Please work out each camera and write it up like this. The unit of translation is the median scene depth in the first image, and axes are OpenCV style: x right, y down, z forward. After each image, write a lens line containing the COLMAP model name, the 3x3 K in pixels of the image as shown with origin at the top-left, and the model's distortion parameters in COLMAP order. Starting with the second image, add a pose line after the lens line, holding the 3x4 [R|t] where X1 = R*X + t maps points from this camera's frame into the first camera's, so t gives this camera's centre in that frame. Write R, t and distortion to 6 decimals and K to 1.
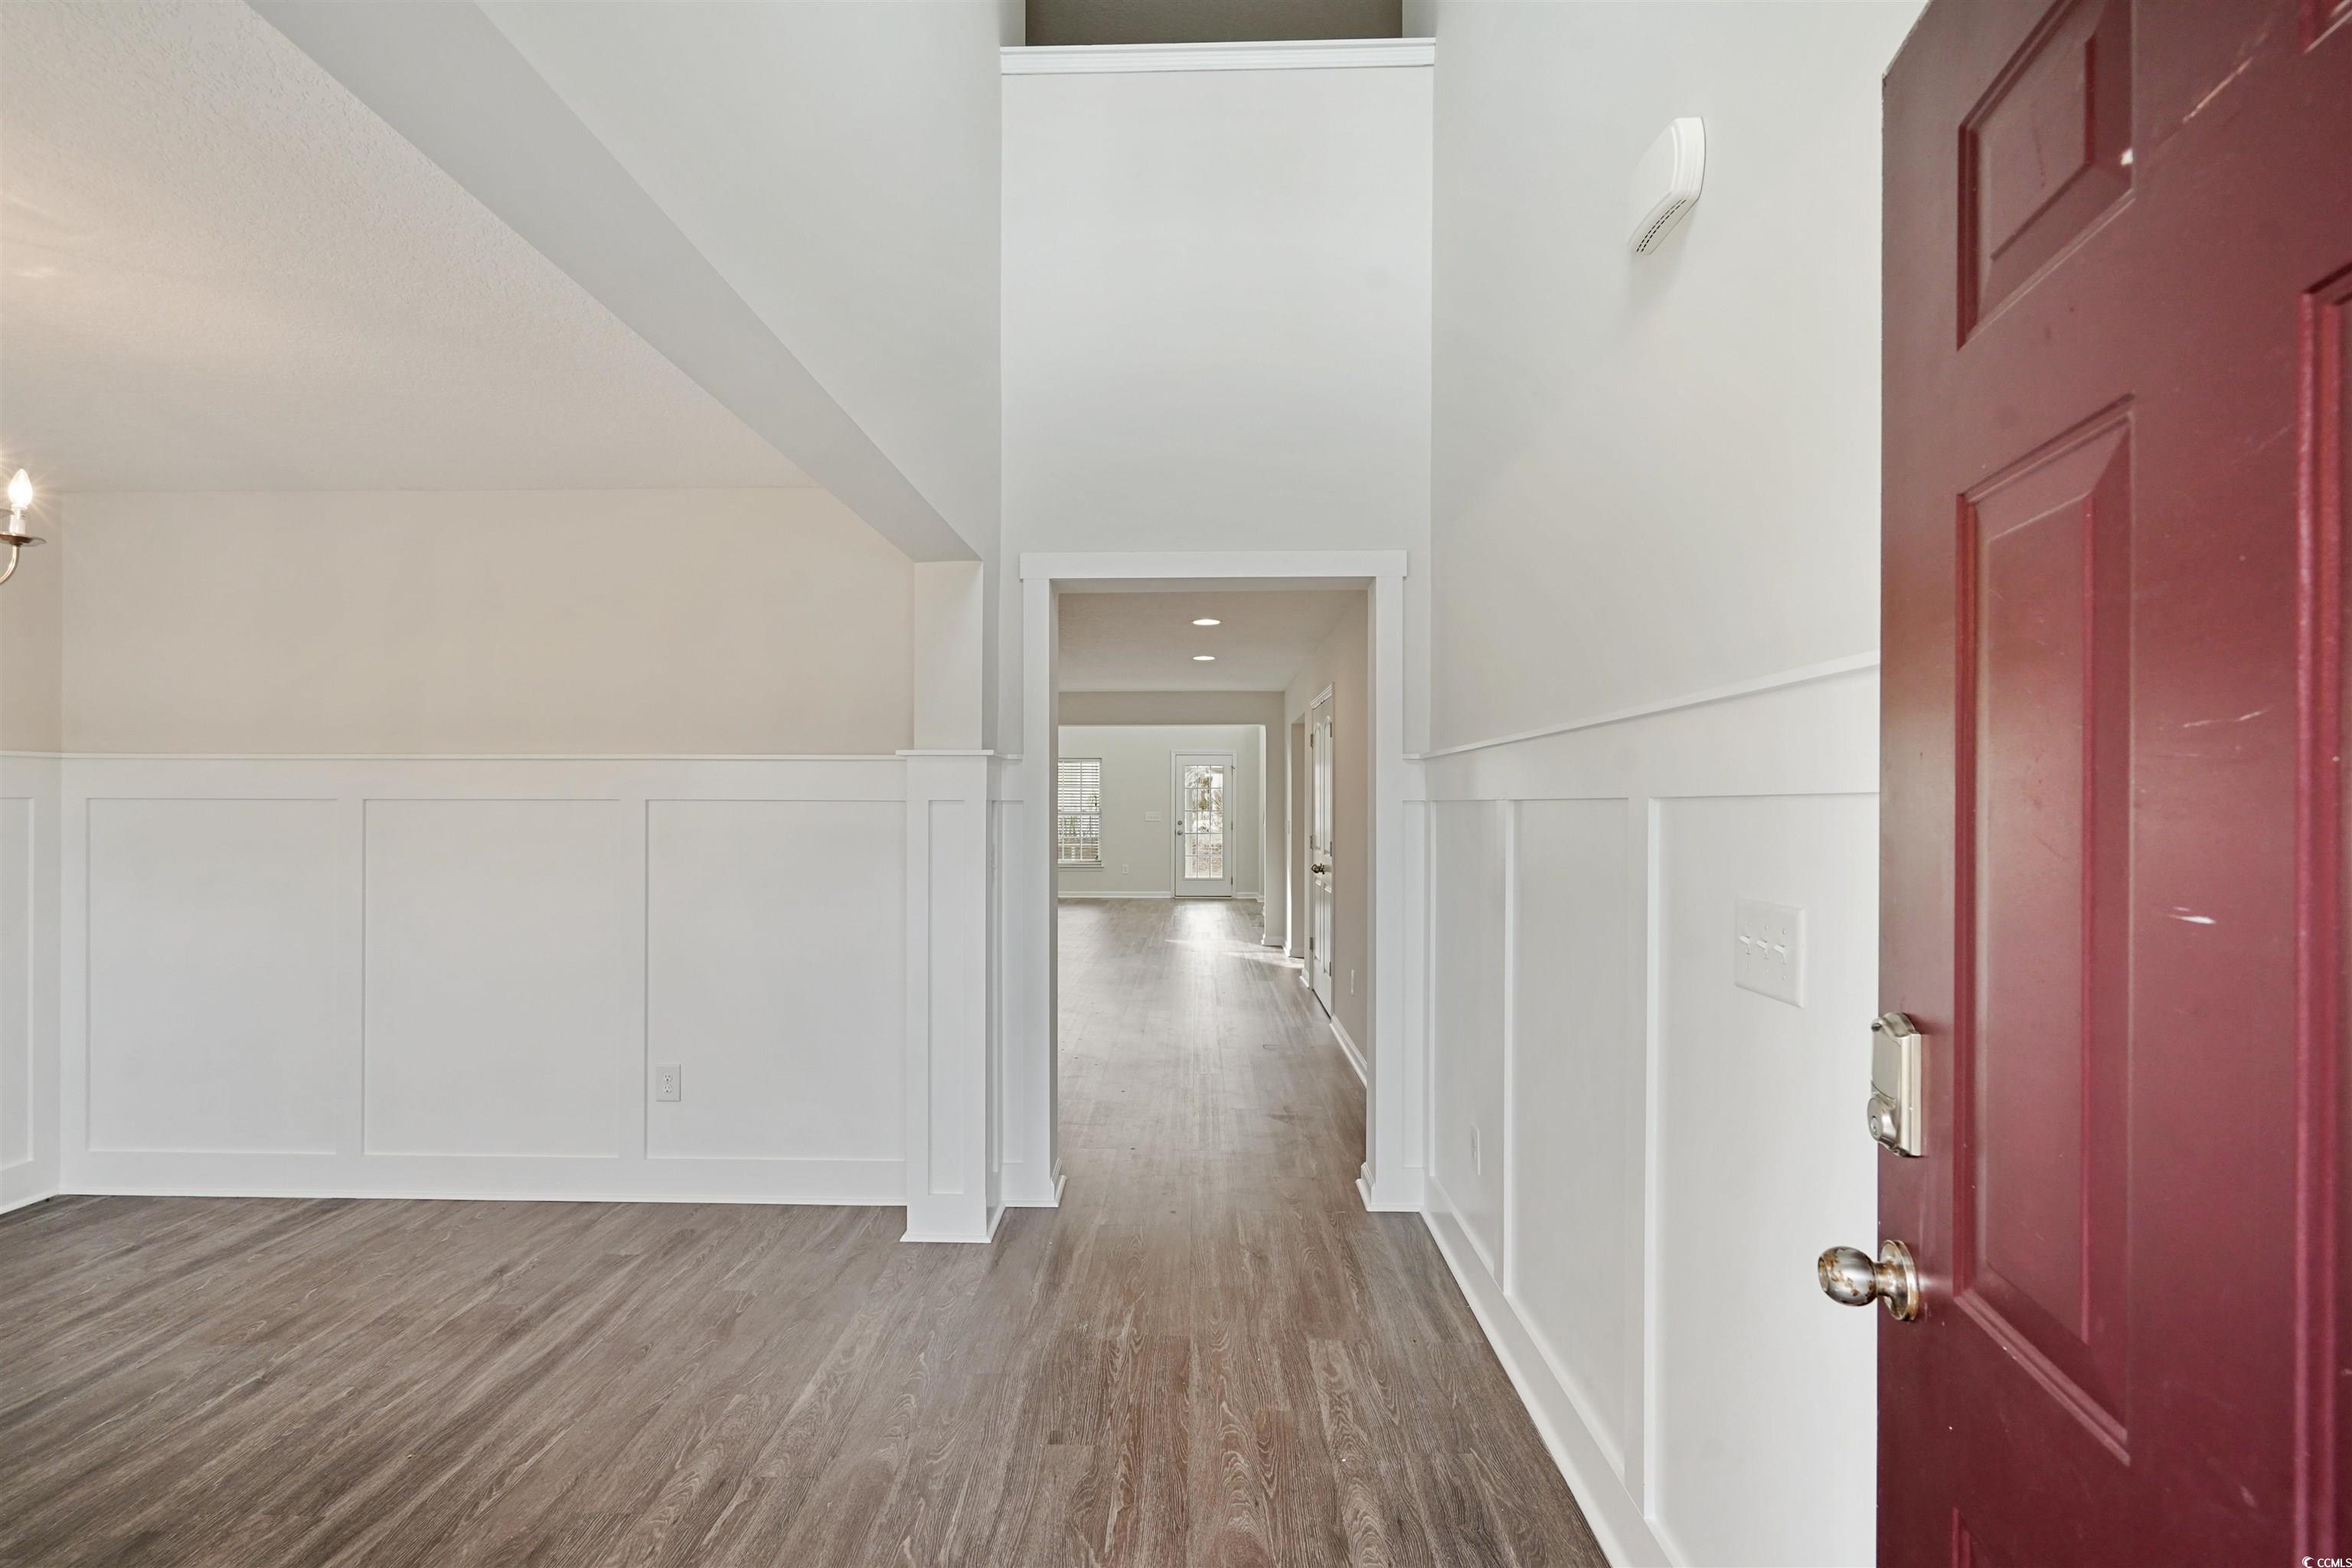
lens RADIAL K [[1092.1, 0, 1187.0], [0, 1092.1, 786.4], [0, 0, 1]] dist [-0.001937, -0.000582]
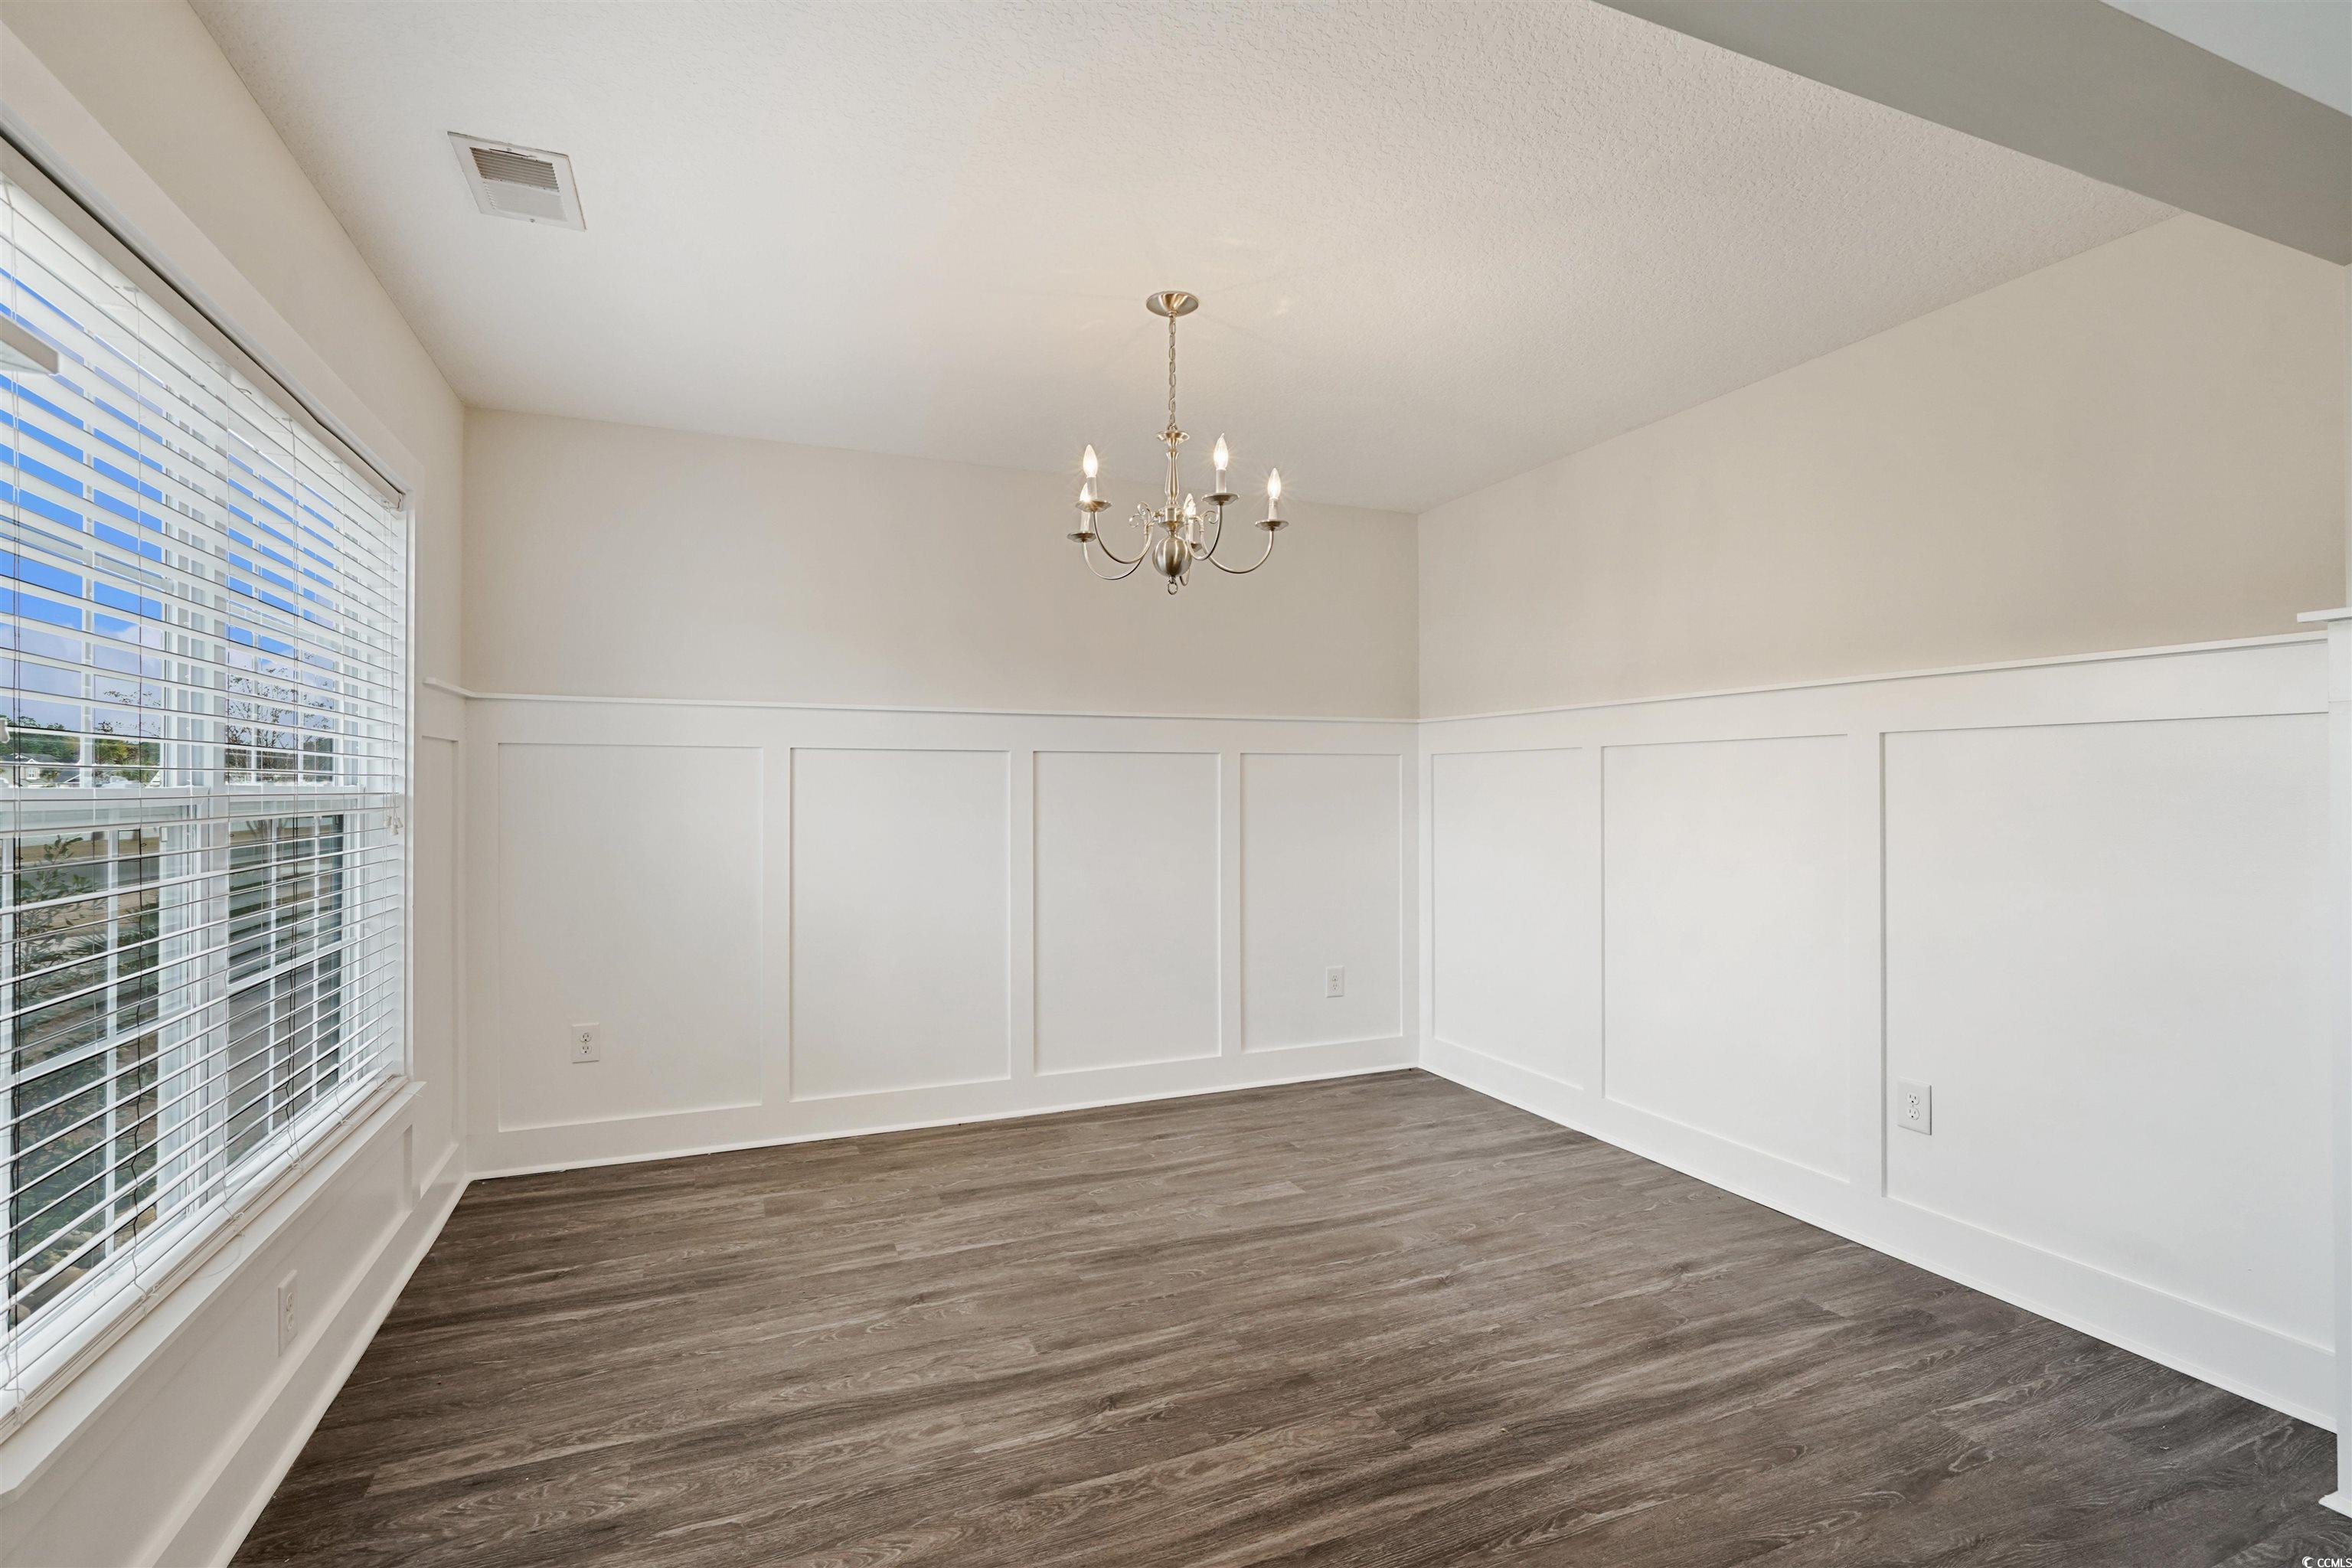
lens RADIAL K [[1092.1, 0, 1159.9], [0, 1092.1, 774.9], [0, 0, 1]] dist [-0.001937, -0.000582]
pose [[0.394329, -0.014838, -0.918850, 0.017376], [0.018554, 0.999794, -0.008182, 0.055385], [0.918782, -0.013821, 0.394523, 0.310872]]
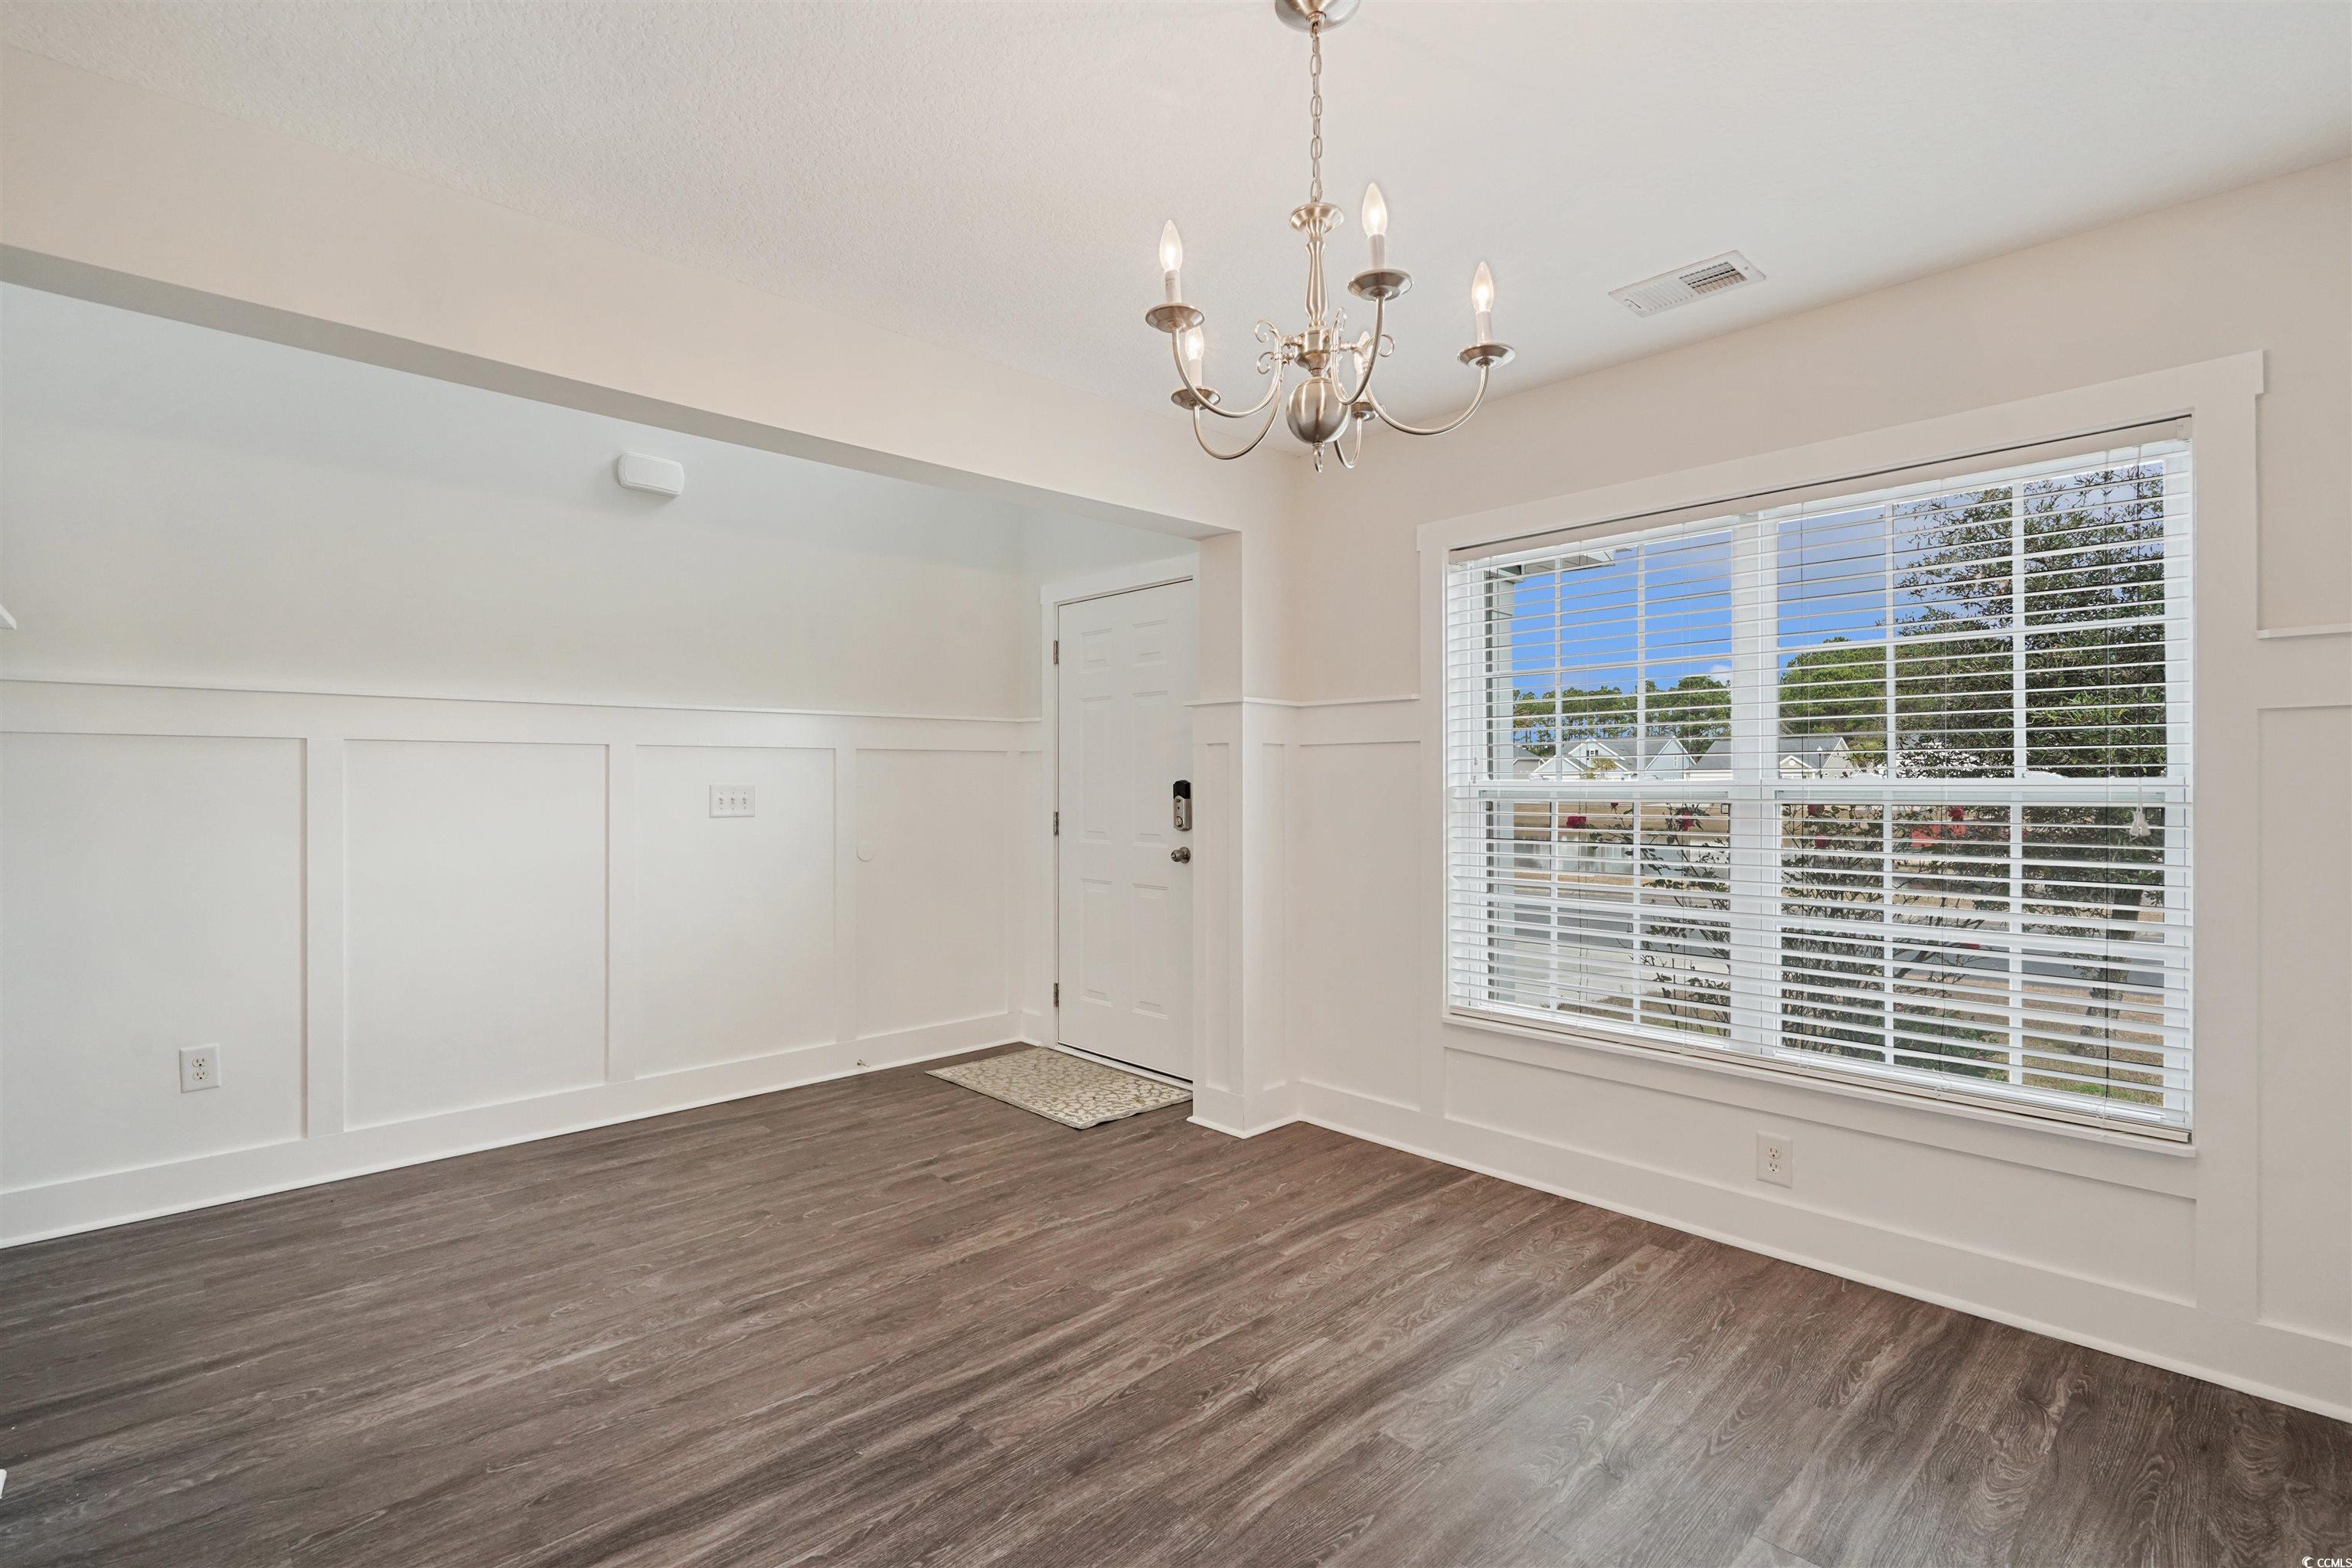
lens RADIAL K [[1092.1, 0, 1169.8], [0, 1092.1, 780.4], [0, 0, 1]] dist [-0.001937, -0.000582]
pose [[-0.699458, 0.001568, 0.714672, -1.231172], [-0.010508, 0.999867, -0.012478, 0.067103], [-0.714596, -0.016238, -0.699348, 1.174424]]
